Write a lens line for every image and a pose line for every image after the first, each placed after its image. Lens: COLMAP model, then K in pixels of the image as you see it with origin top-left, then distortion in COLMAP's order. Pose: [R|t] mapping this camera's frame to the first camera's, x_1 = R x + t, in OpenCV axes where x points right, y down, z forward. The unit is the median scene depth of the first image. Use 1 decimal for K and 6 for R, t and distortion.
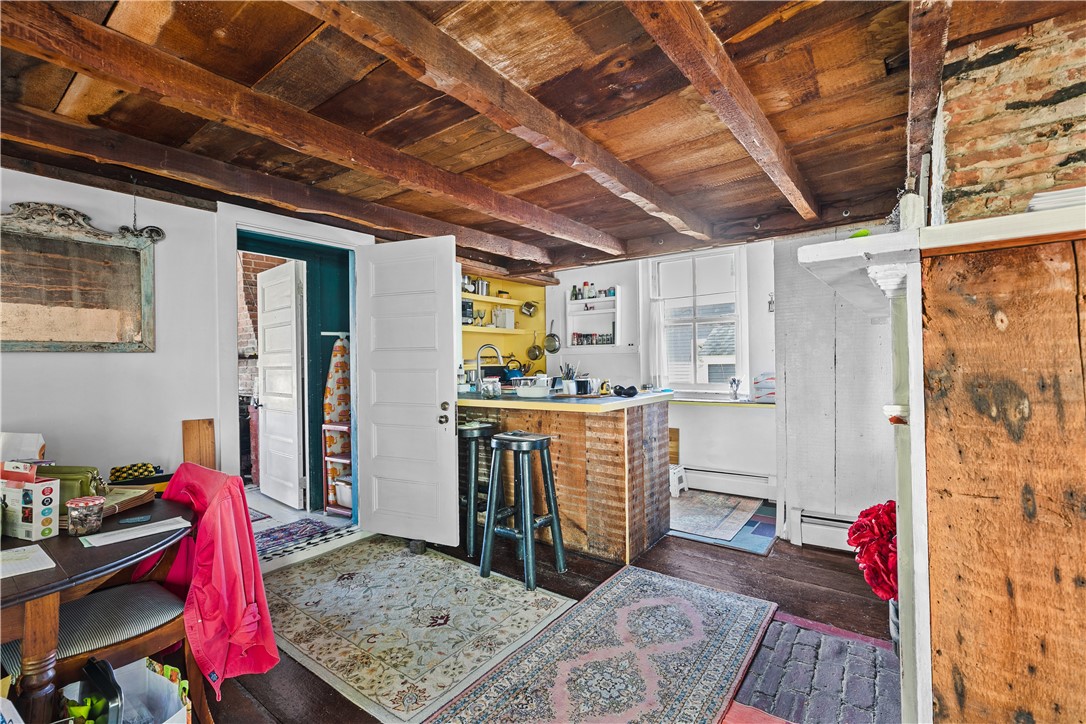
lens RADIAL K [[494.8, 0, 535.2], [0, 494.8, 366.4], [0, 0, 1]] dist [0.004614, -0.000568]
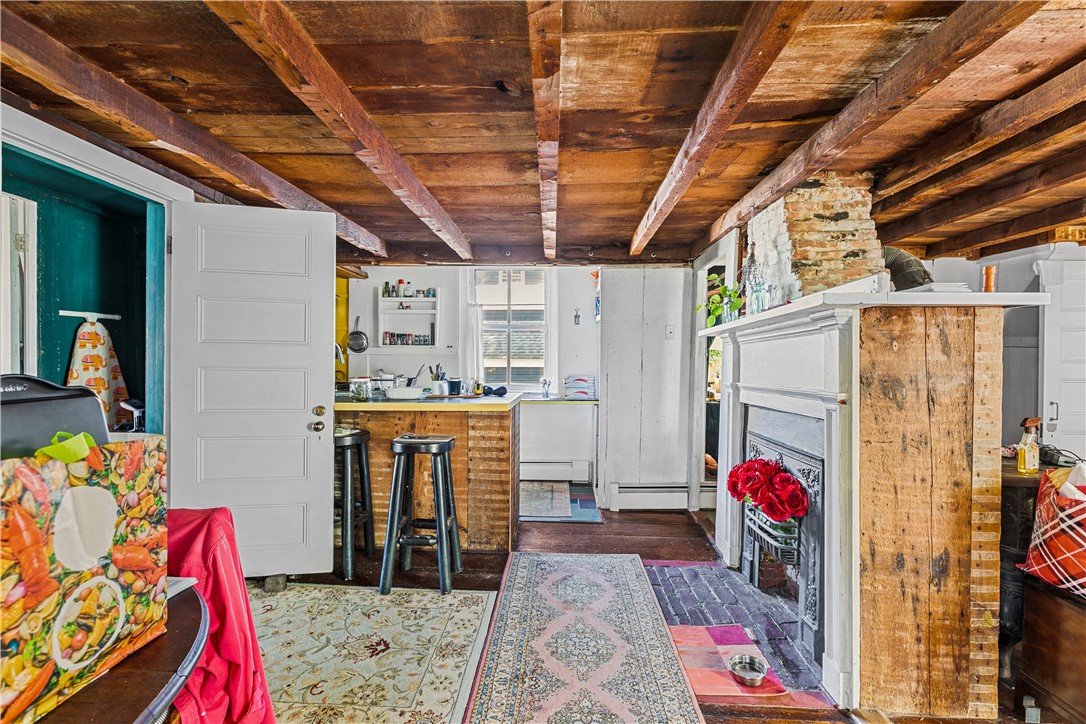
lens RADIAL K [[494.8, 0, 553.4], [0, 494.8, 371.7], [0, 0, 1]] dist [0.004614, -0.000568]
pose [[0.817993, 0.010844, 0.575125, -1.084345], [-0.014059, 0.999901, 0.001142, 0.018774], [-0.575056, -0.009020, 0.818065, 0.206716]]
